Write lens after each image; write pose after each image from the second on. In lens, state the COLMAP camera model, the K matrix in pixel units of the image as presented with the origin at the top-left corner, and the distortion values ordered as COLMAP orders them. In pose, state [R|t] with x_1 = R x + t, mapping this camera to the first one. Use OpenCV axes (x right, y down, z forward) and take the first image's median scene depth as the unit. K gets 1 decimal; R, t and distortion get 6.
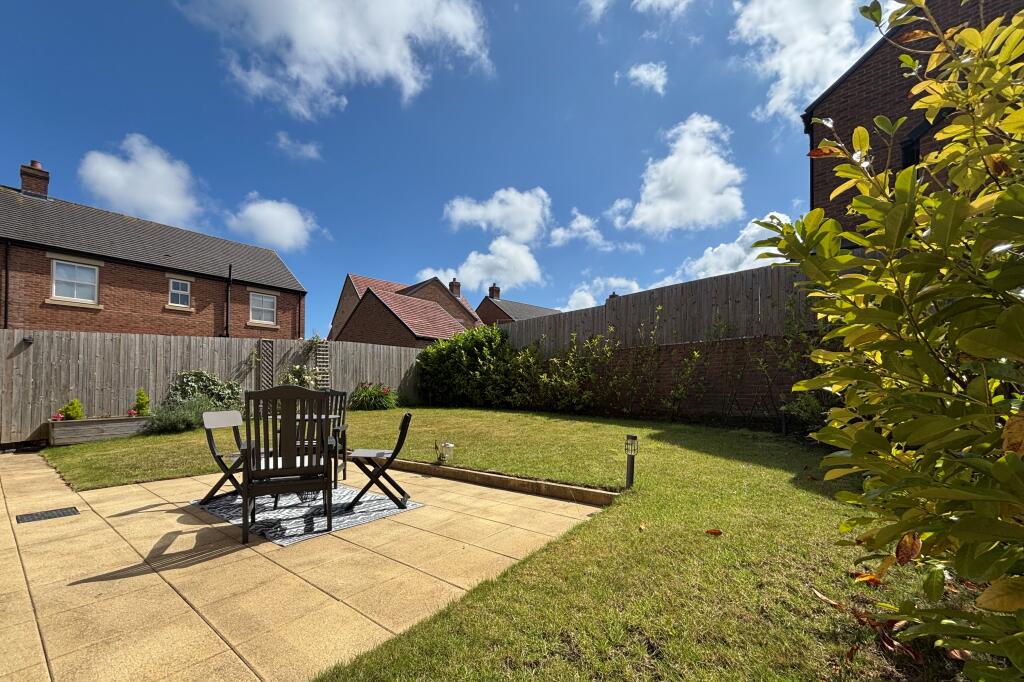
lens RADIAL K [[413.0, 0, 508.7], [0, 413.0, 385.7], [0, 0, 1]] dist [-0.000229, -0.000032]
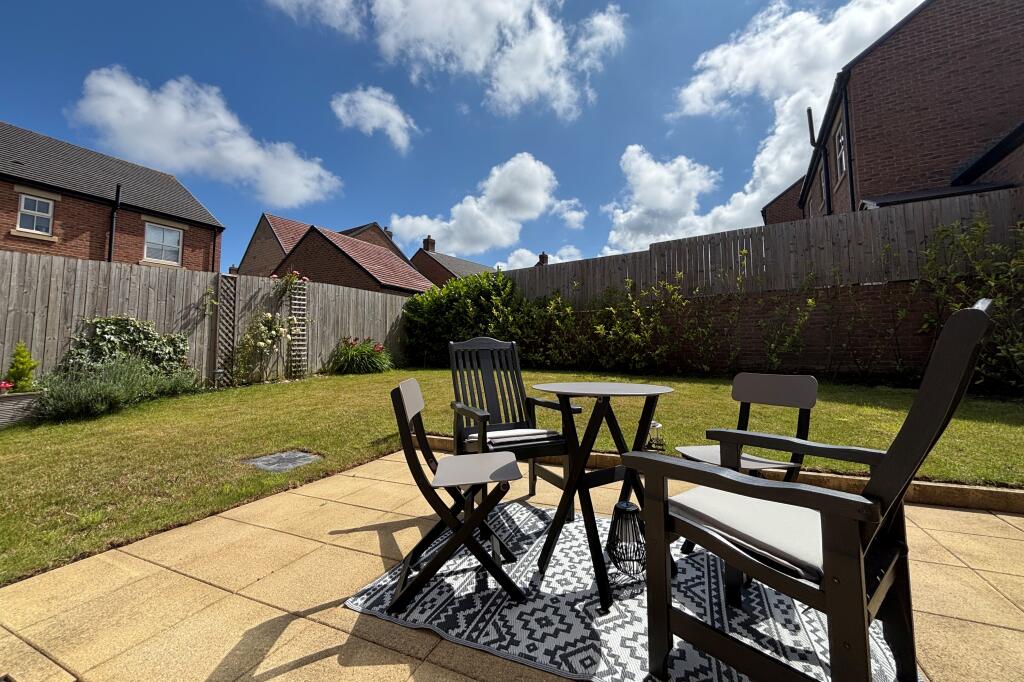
lens RADIAL K [[415.0, 0, 512.1], [0, 415.0, 315.6], [0, 0, 1]] dist [0.004650, 0.000401]
pose [[0.973308, 0.011379, 0.229219, -0.236620], [0.004886, 0.997516, -0.070266, 0.007666], [-0.229449, 0.069510, 0.970835, 0.179014]]
